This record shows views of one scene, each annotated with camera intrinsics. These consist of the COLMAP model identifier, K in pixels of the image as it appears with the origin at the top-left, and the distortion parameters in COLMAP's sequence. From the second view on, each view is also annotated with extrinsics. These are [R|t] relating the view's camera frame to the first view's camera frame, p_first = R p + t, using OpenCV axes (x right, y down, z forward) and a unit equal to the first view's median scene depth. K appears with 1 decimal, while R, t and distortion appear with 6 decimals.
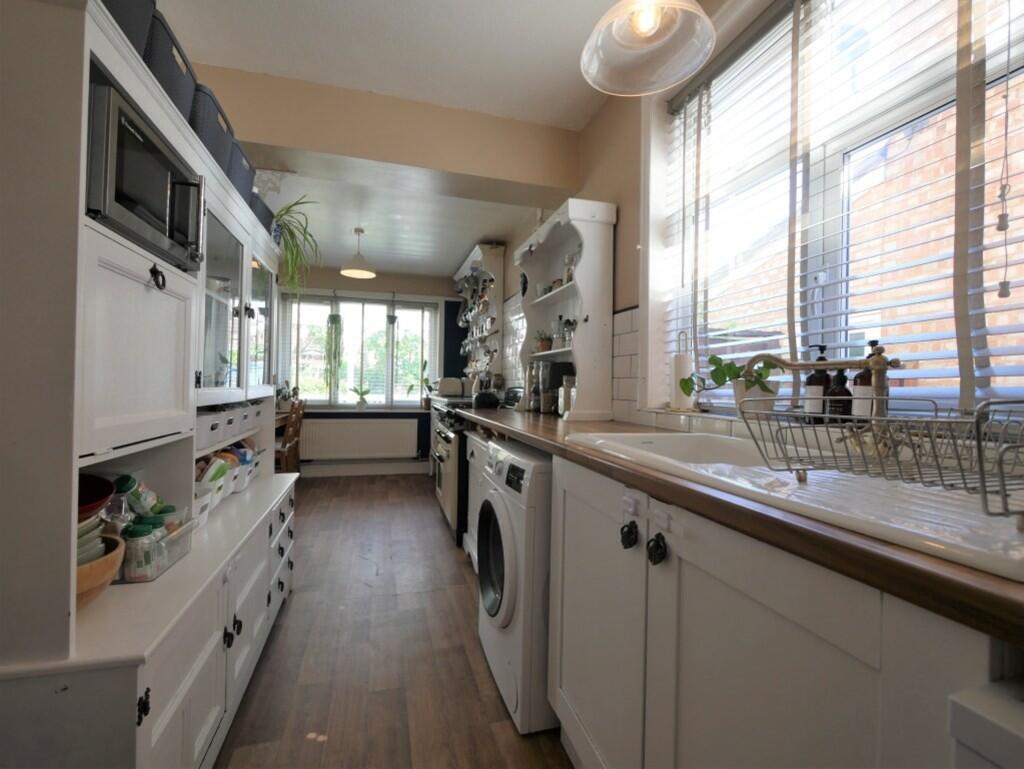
lens RADIAL K [[446.9, 0, 503.7], [0, 446.9, 385.8], [0, 0, 1]] dist [-0.001213, -0.000064]
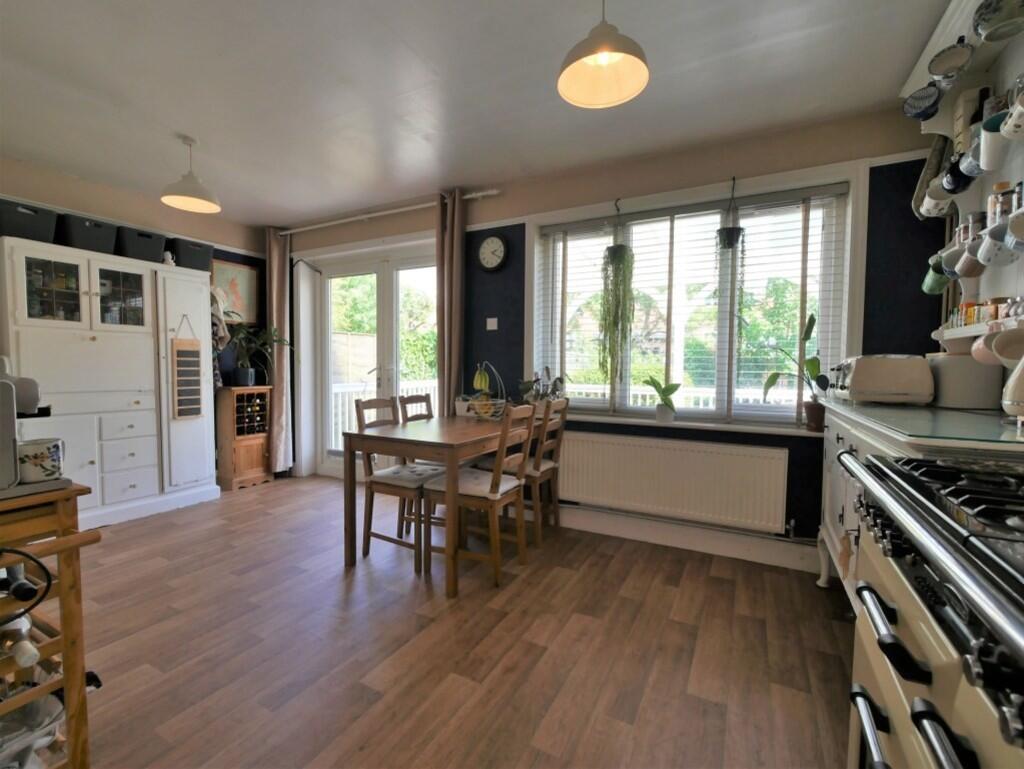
lens RADIAL K [[457.4, 0, 502.8], [0, 457.4, 387.5], [0, 0, 1]] dist [-0.001927, -0.000130]
pose [[0.718289, 0.020815, -0.695434, -0.081756], [0.004773, 0.999381, 0.034842, -0.004961], [0.695729, -0.028346, 0.717745, 0.479565]]
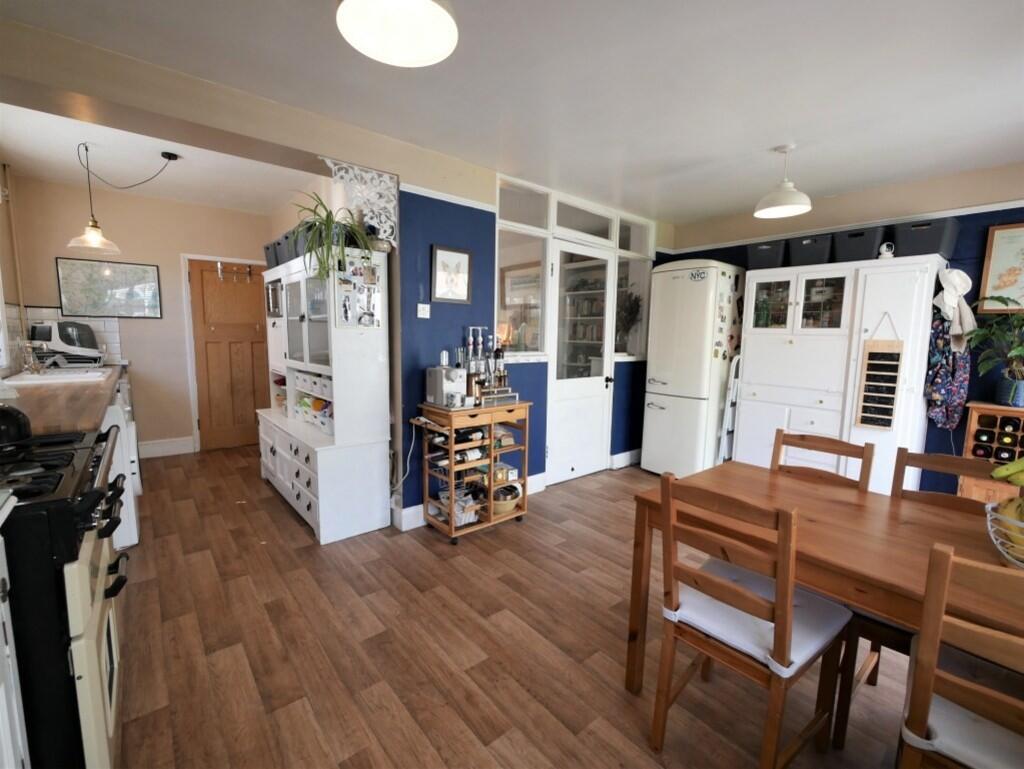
lens RADIAL K [[446.9, 0, 503.7], [0, 446.9, 385.8], [0, 0, 1]] dist [-0.001213, -0.000064]
pose [[-0.915163, 0.013934, -0.402842, -0.195283], [-0.033296, 0.993374, 0.110000, -0.041993], [0.401706, 0.114081, -0.908635, 0.959599]]
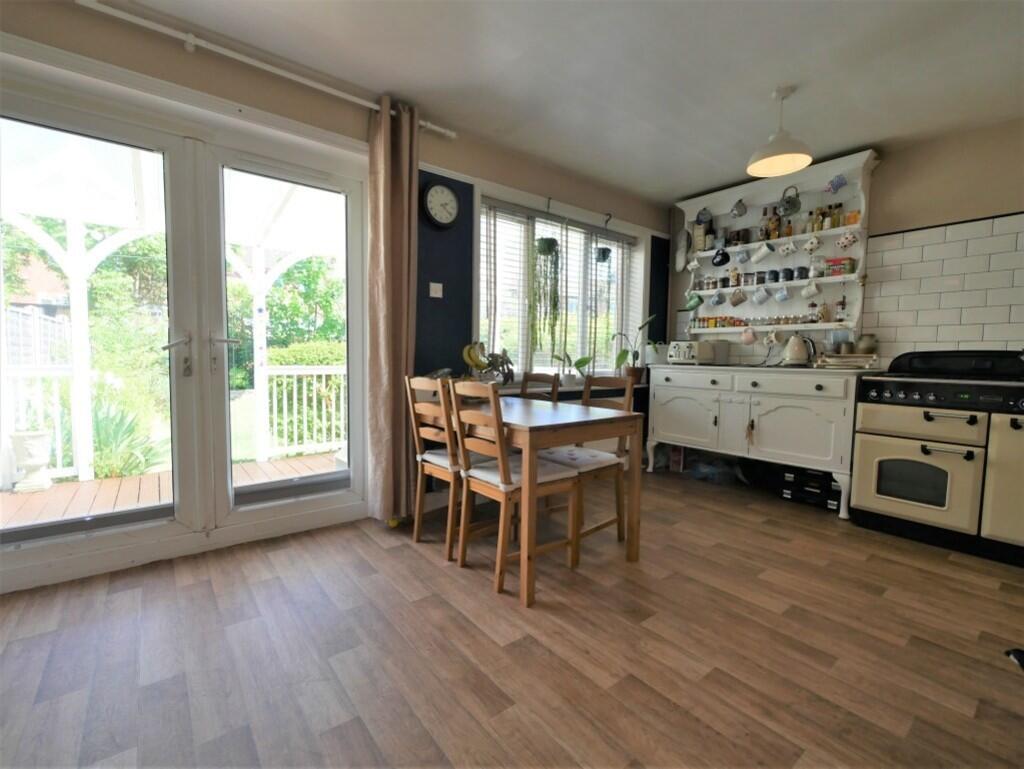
lens RADIAL K [[456.4, 0, 512.0], [0, 456.4, 384.5], [0, 0, 1]] dist [-0.000063, 0.000143]
pose [[0.921981, -0.033929, 0.385747, -0.664816], [0.006556, 0.997379, 0.072055, 0.000458], [-0.387180, -0.063904, 0.919787, 0.397892]]
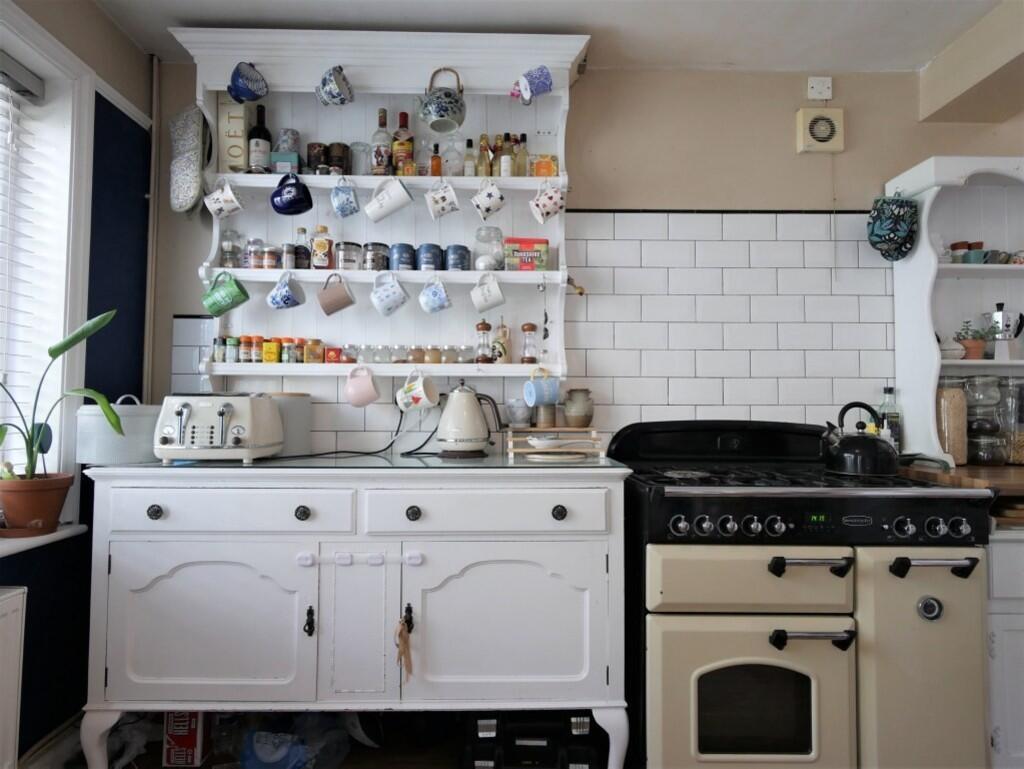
lens RADIAL K [[588.7, 0, 499.2], [0, 588.7, 386.2], [0, 0, 1]] dist [0.001524, -0.000019]
pose [[0.260975, 0.021709, 0.965102, -0.409111], [0.000223, 0.999746, -0.022548, -0.011965], [-0.965346, 0.006099, 0.260903, 0.715253]]
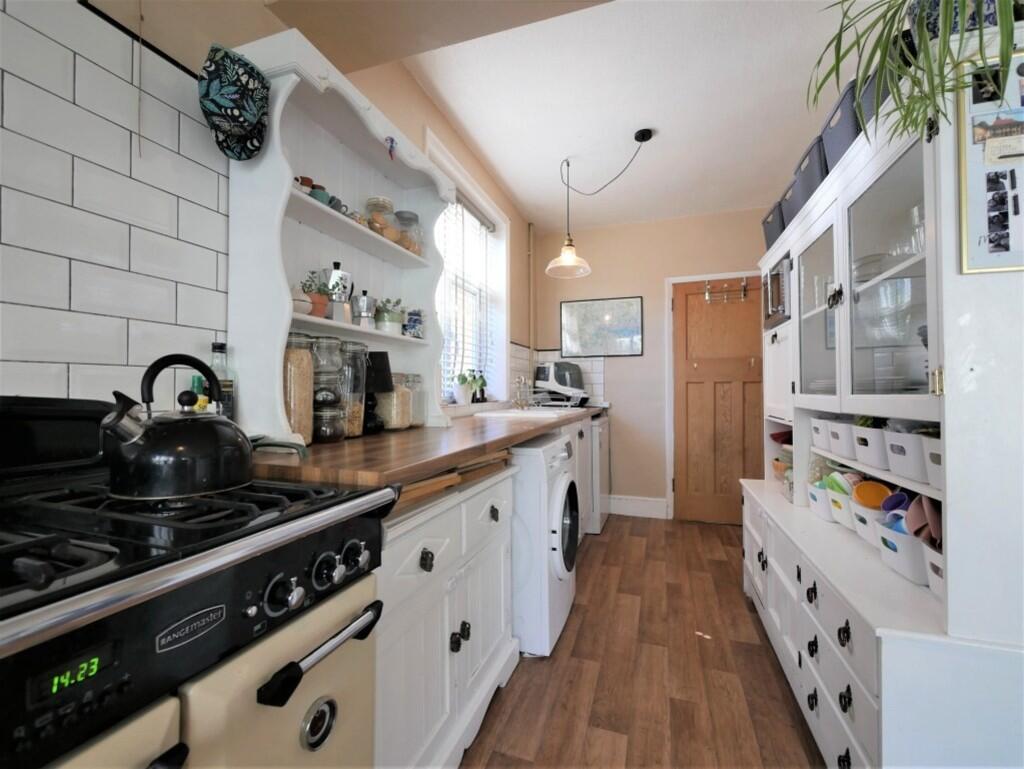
lens RADIAL K [[446.9, 0, 503.7], [0, 446.9, 385.8], [0, 0, 1]] dist [-0.001213, -0.000064]
pose [[-0.817911, -0.013211, 0.575194, -0.183013], [-0.015560, 0.999879, 0.000839, -0.002345], [-0.575135, -0.008264, -0.818017, 0.658780]]
